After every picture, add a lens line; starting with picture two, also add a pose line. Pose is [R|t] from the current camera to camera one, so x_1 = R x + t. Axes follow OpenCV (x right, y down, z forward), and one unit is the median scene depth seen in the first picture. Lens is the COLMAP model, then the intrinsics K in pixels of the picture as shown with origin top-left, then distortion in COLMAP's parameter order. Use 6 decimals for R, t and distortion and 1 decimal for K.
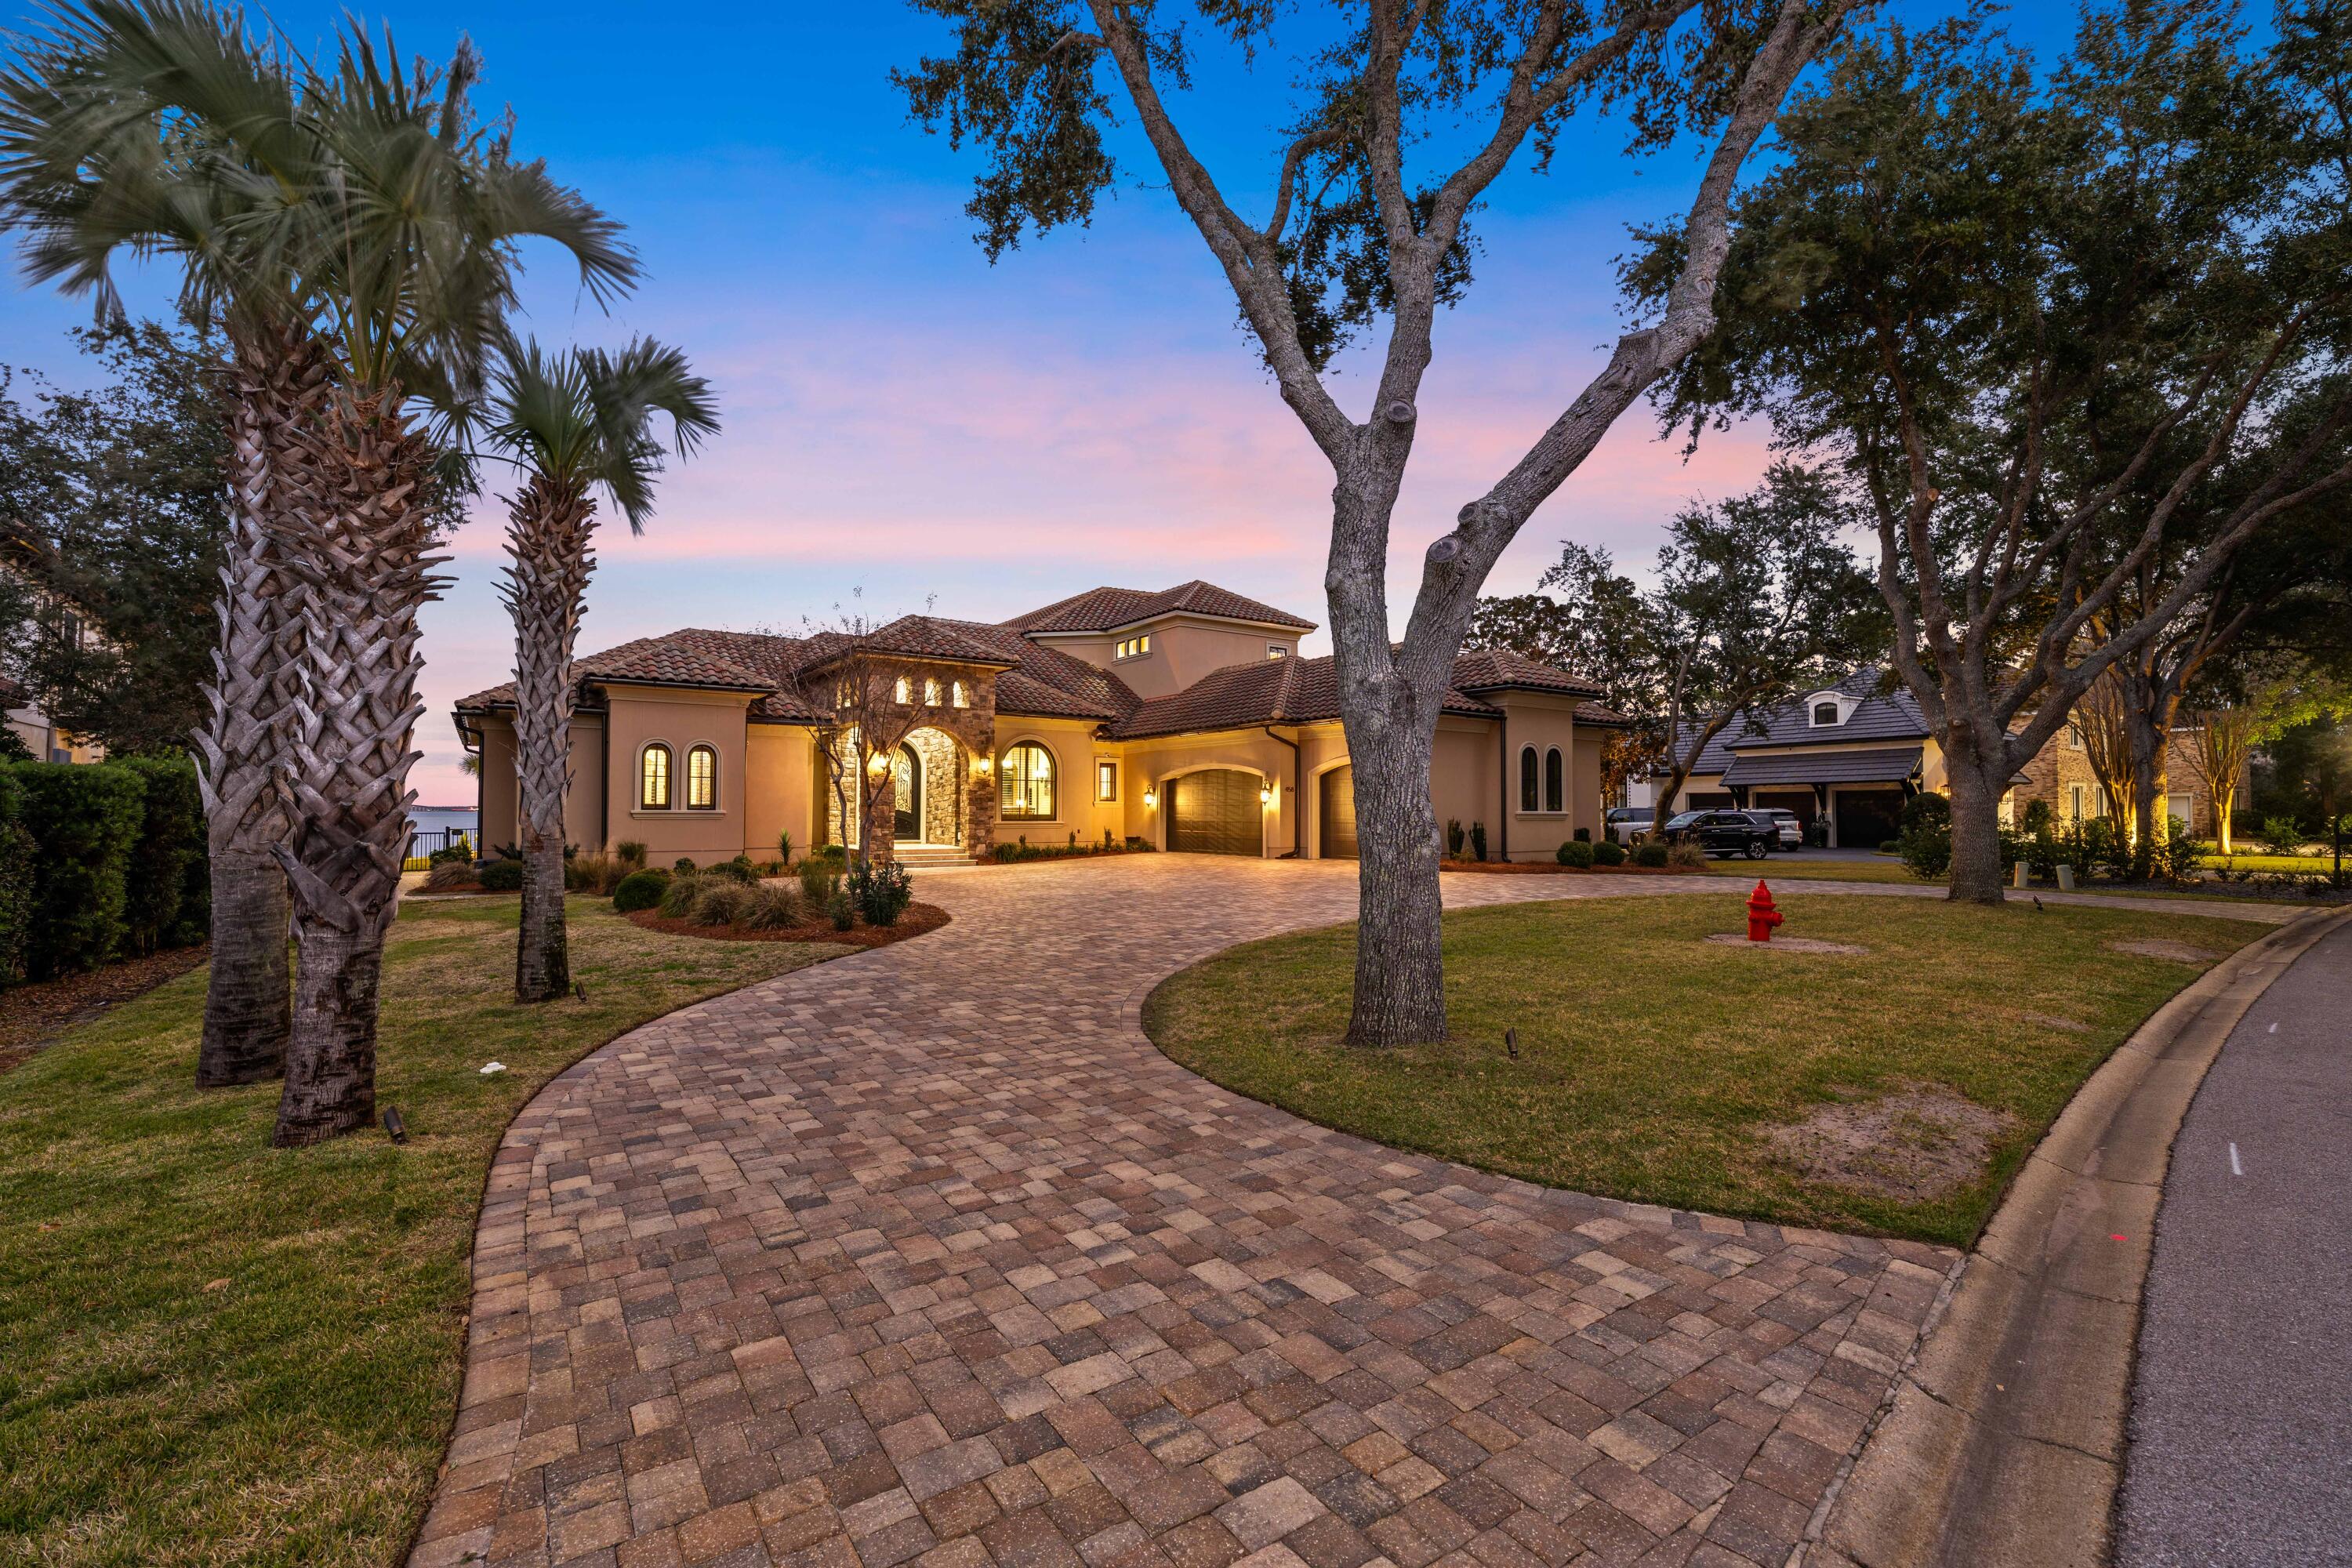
lens RADIAL K [[1007.1, 0, 1176.0], [0, 1007.1, 784.0], [0, 0, 1]] dist [0.001034, 0.000013]
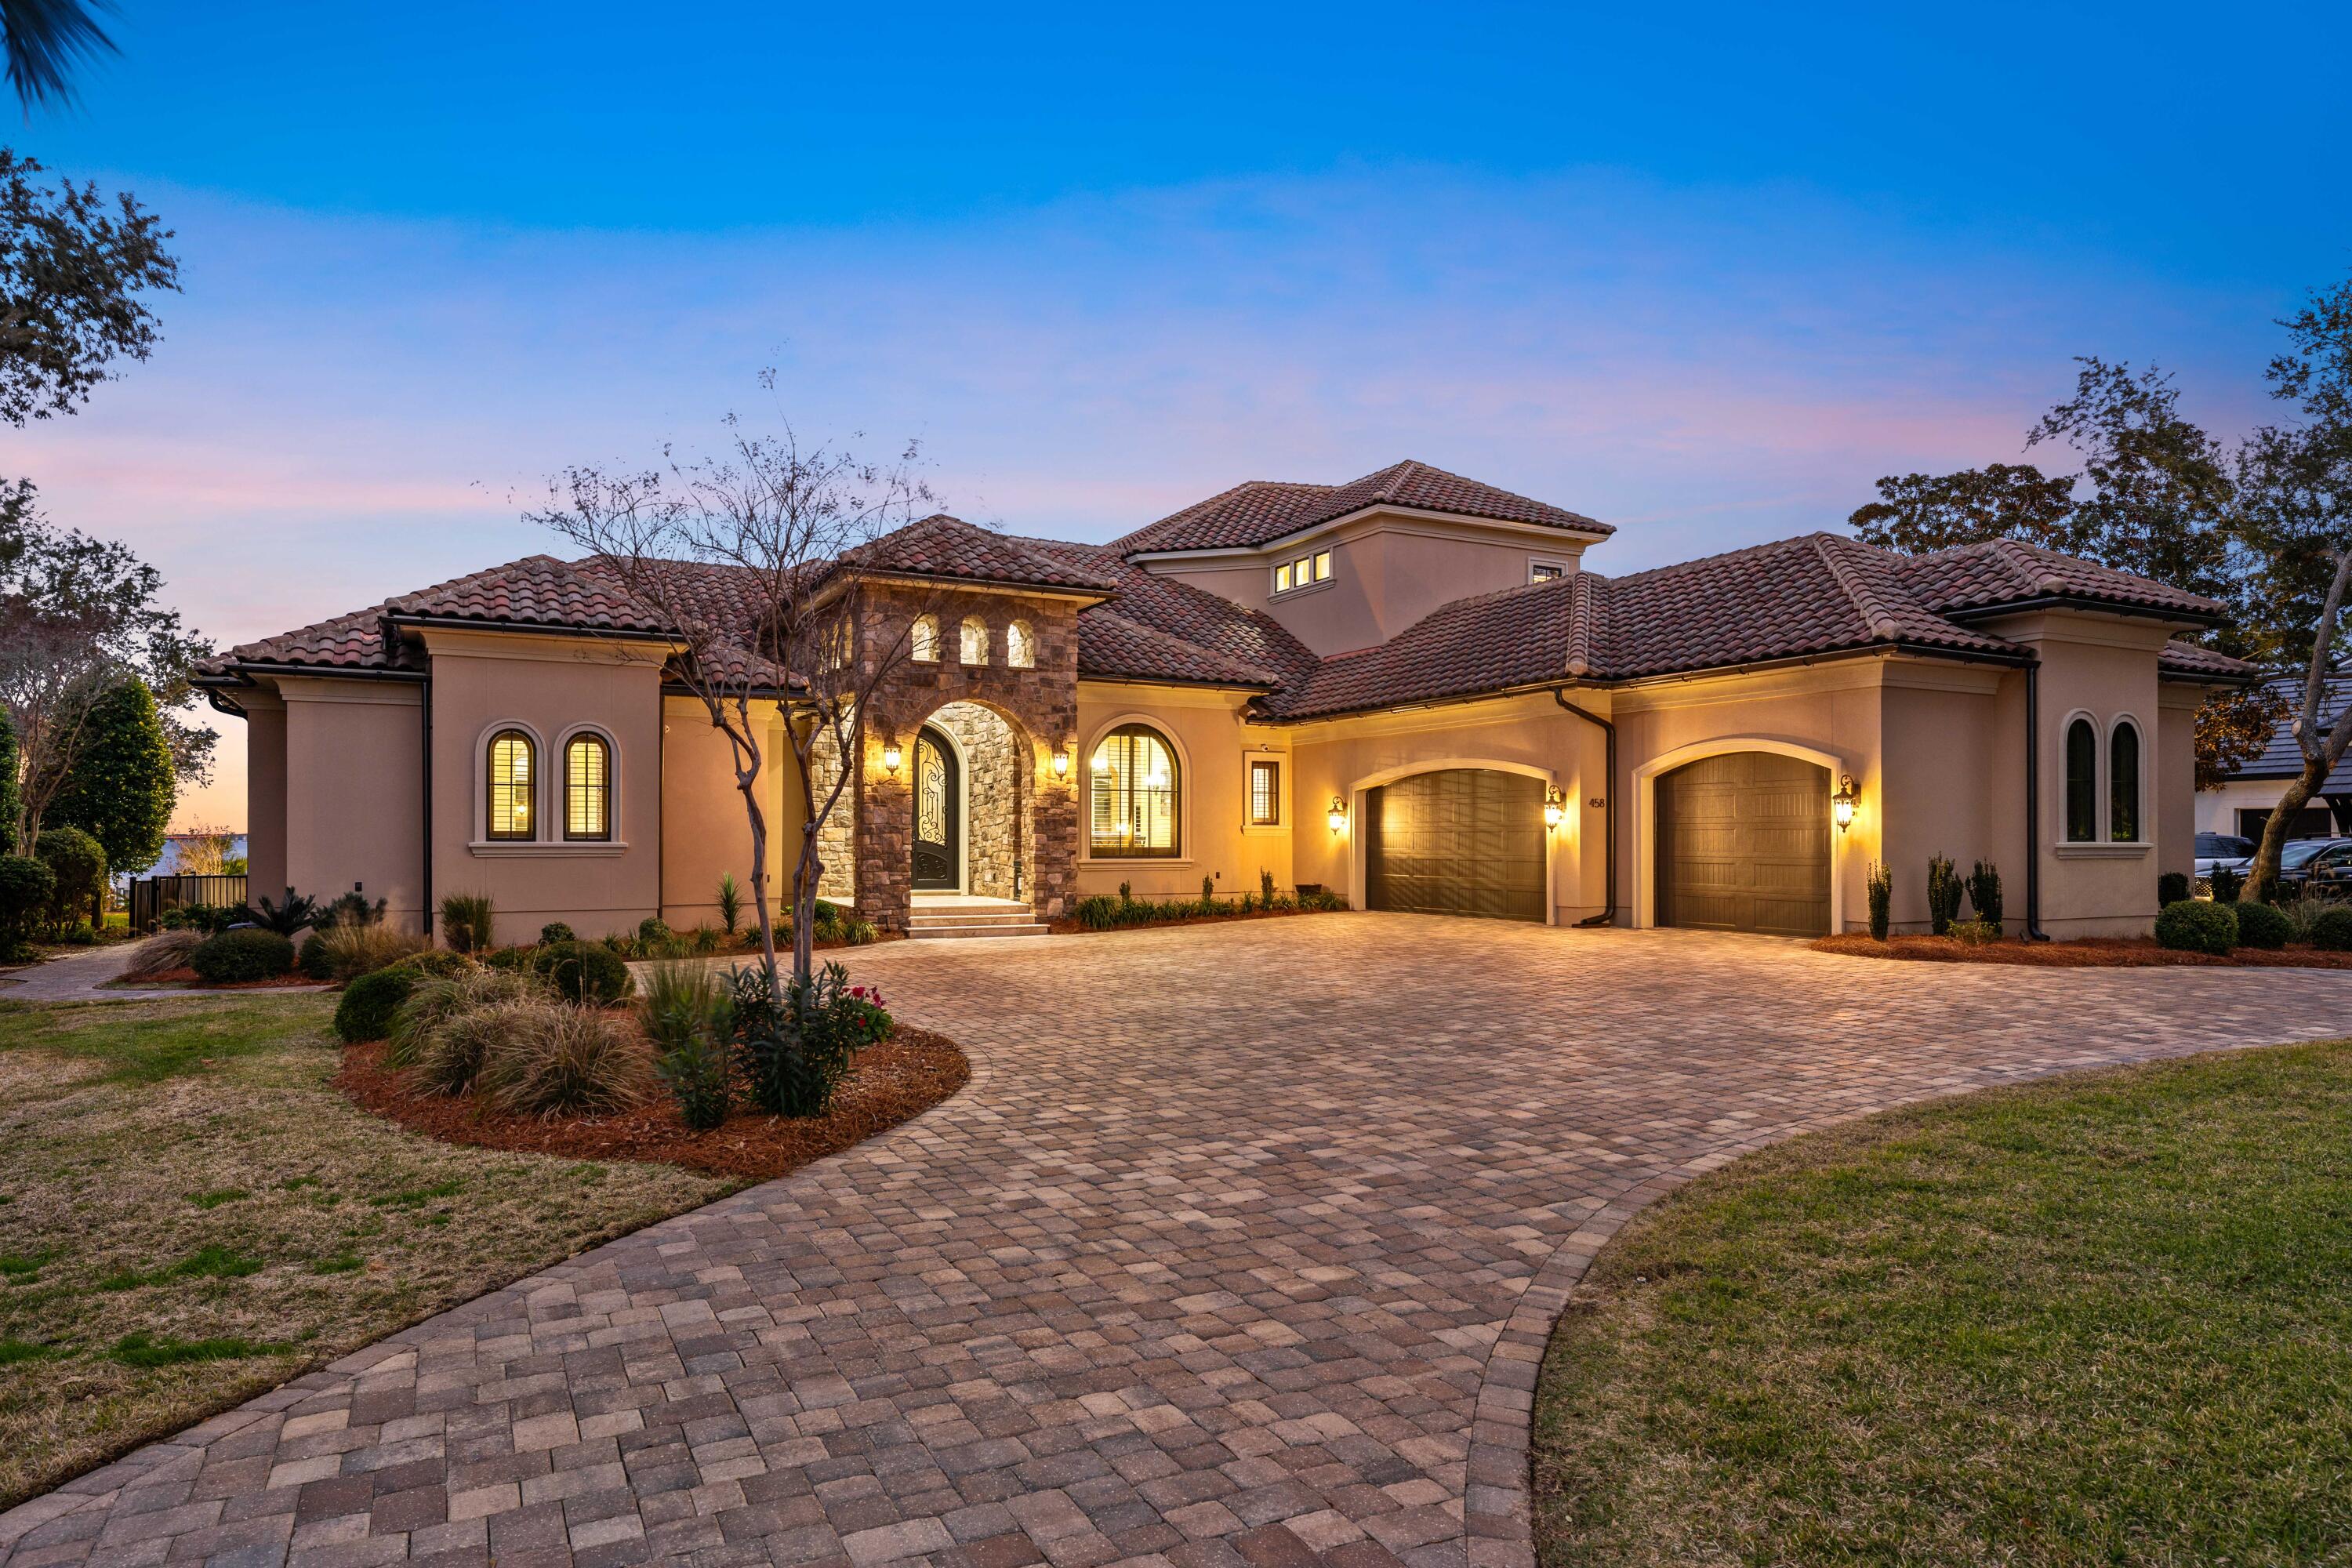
lens RADIAL K [[1367.6, 0, 1172.2], [0, 1367.6, 901.8], [0, 0, 1]] dist [-0.002383, -0.000437]
pose [[0.992835, 0.004271, -0.119418, -0.027785], [0.004384, 0.997386, 0.072121, 0.003960], [0.119414, -0.072128, 0.990221, 0.200162]]
